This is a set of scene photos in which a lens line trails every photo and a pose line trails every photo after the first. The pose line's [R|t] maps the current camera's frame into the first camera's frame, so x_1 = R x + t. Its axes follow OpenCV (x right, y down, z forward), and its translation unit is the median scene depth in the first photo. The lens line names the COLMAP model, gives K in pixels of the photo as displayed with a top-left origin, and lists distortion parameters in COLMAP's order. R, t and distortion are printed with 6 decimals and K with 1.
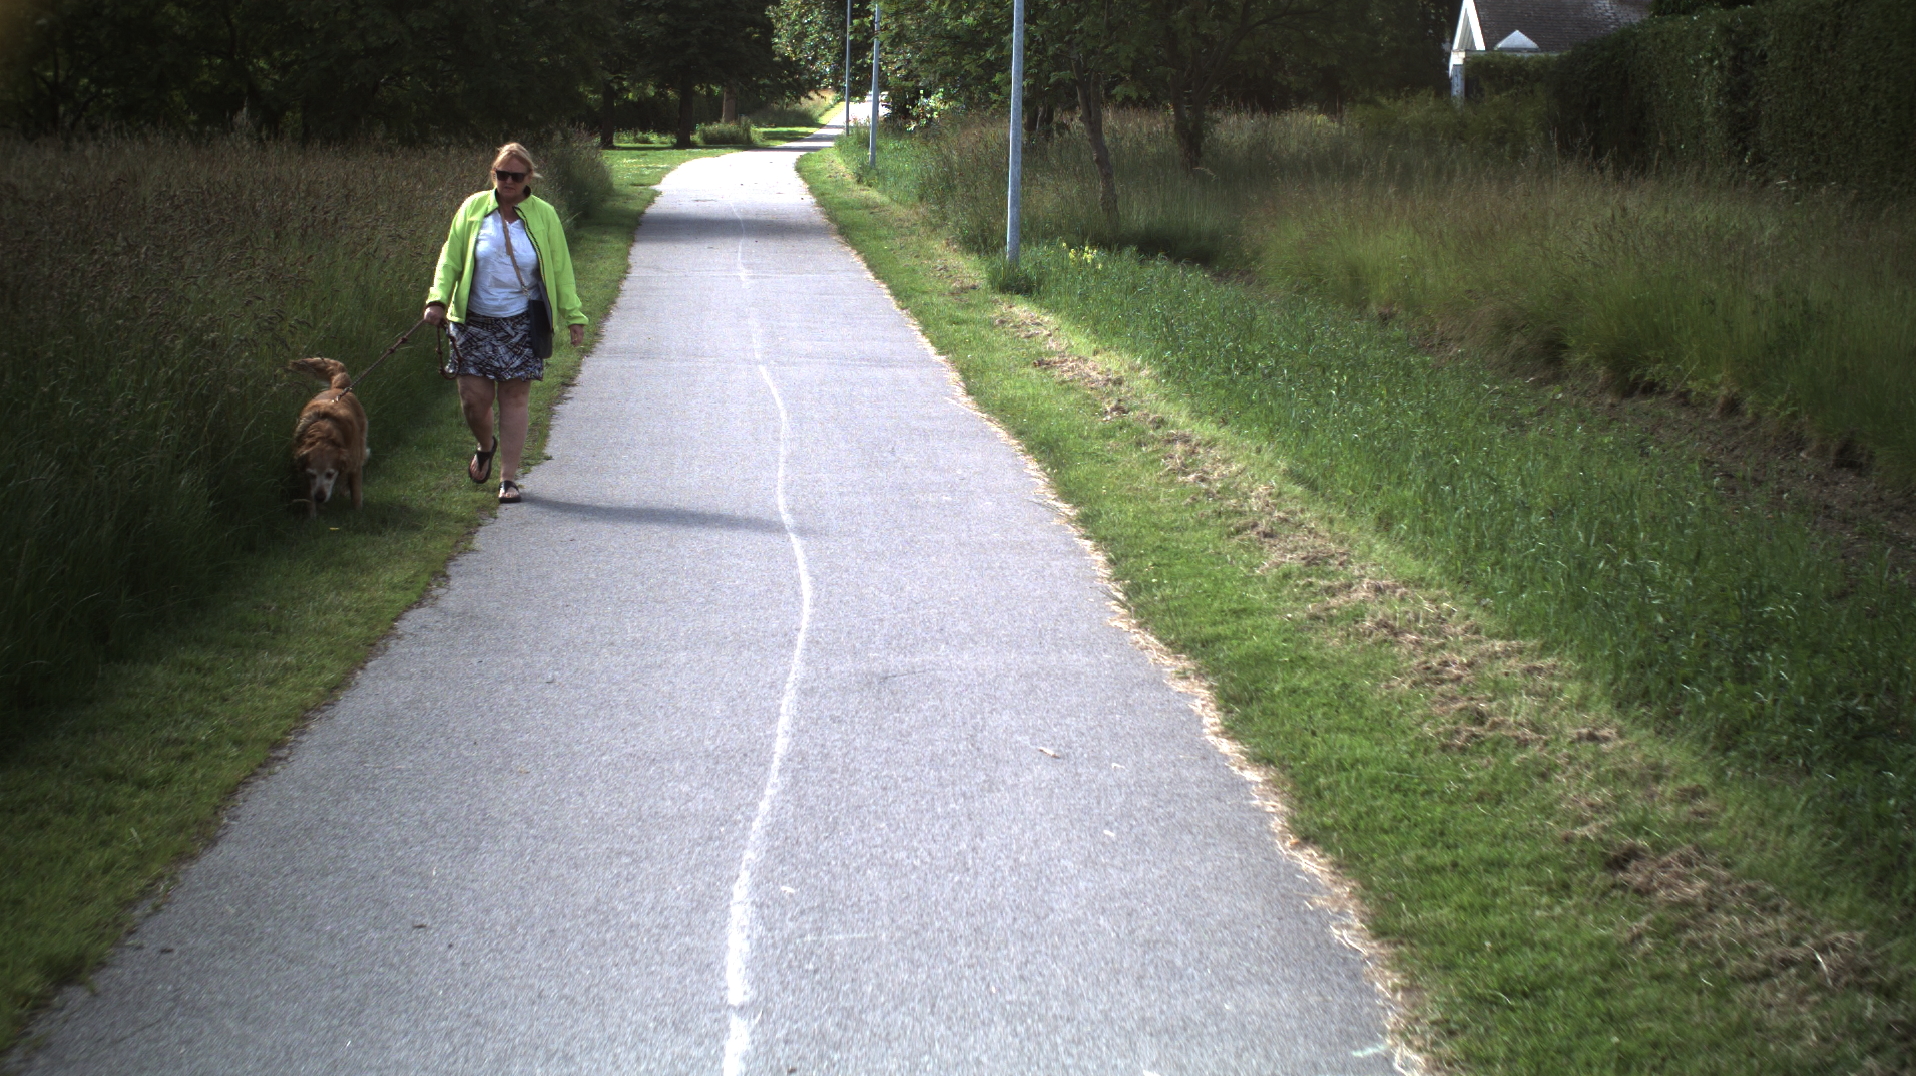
lens RADIAL K [[3415.9, 0, 958.0], [0, 3415.9, 538.0], [0, 0, 1]] dist [-0.294842, 0.539243]
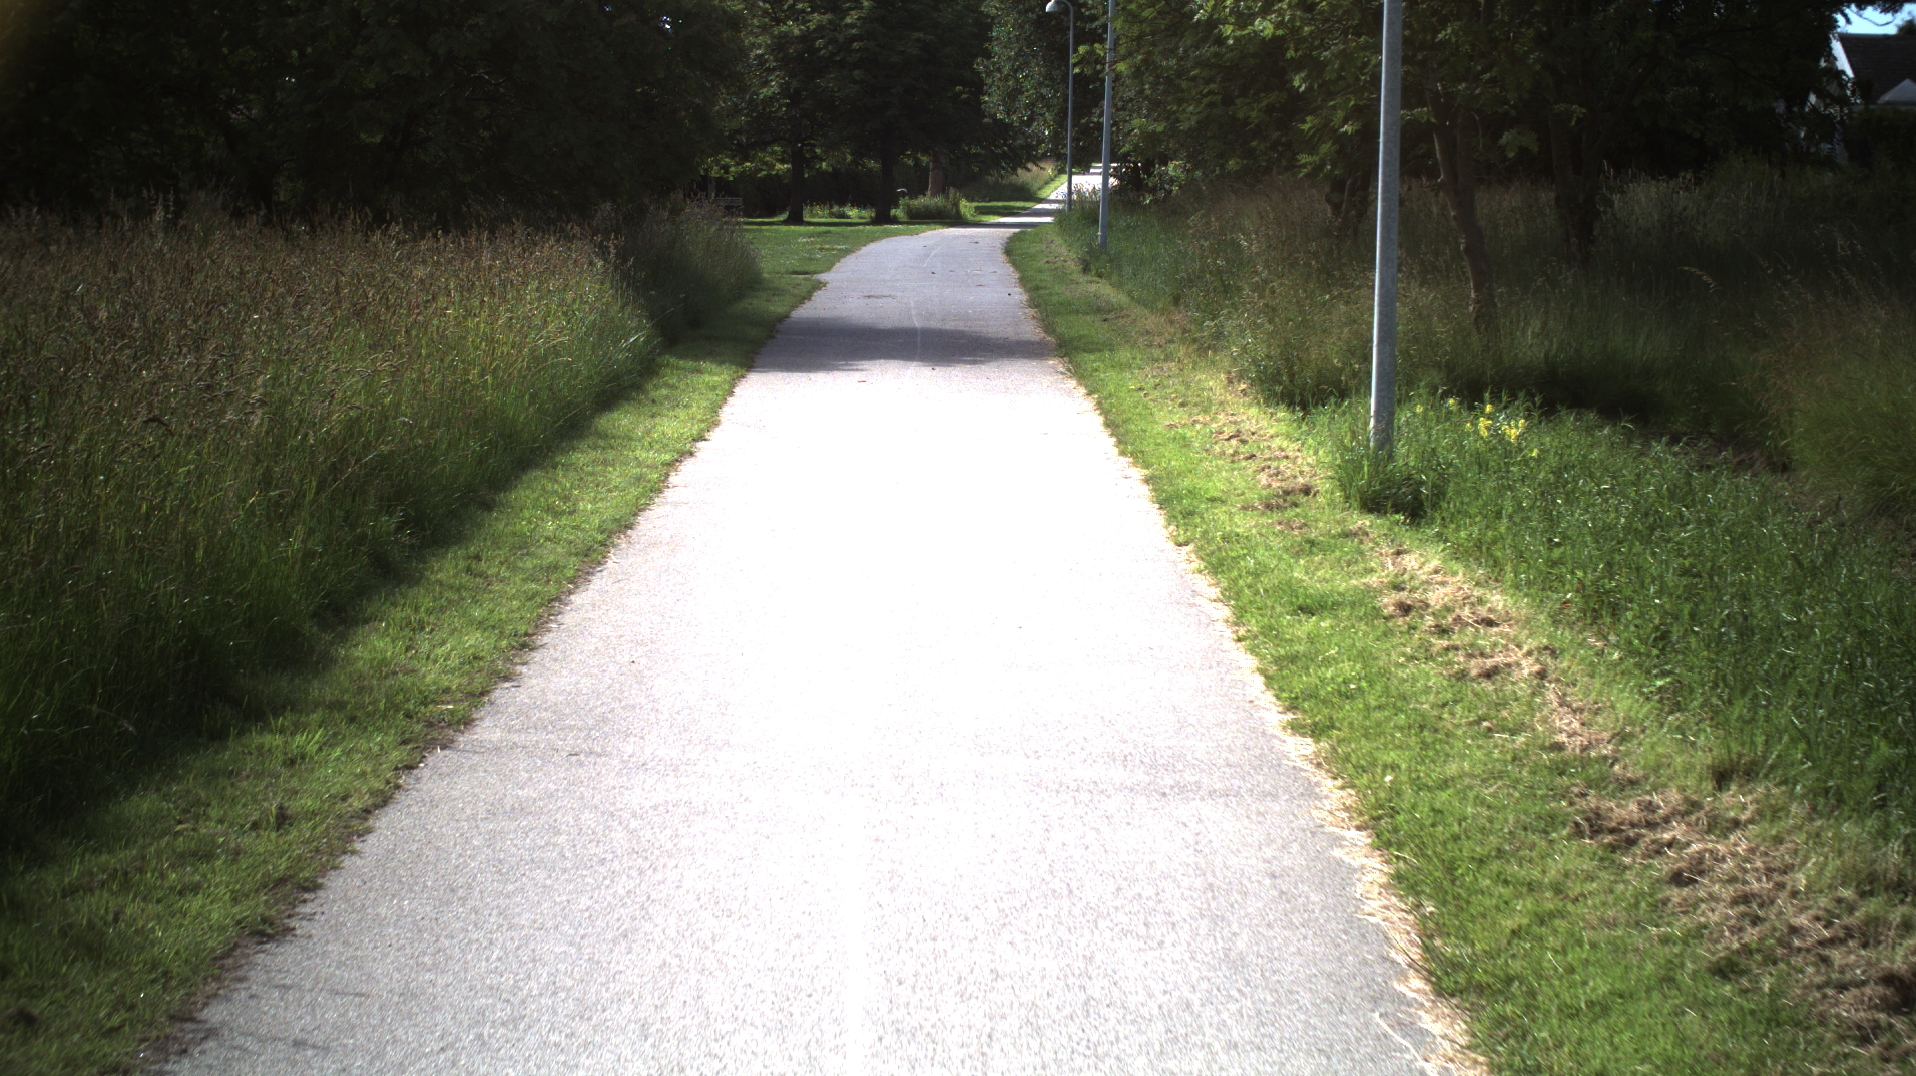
lens RADIAL K [[3415.9, 0, 958.0], [0, 3415.9, 538.0], [0, 0, 1]] dist [-0.294842, 0.539243]
pose [[0.997915, 0.004658, -0.064372, -0.014219], [-0.006058, 0.999749, -0.021568, -0.049048], [0.064255, 0.021913, 0.997693, 0.414937]]
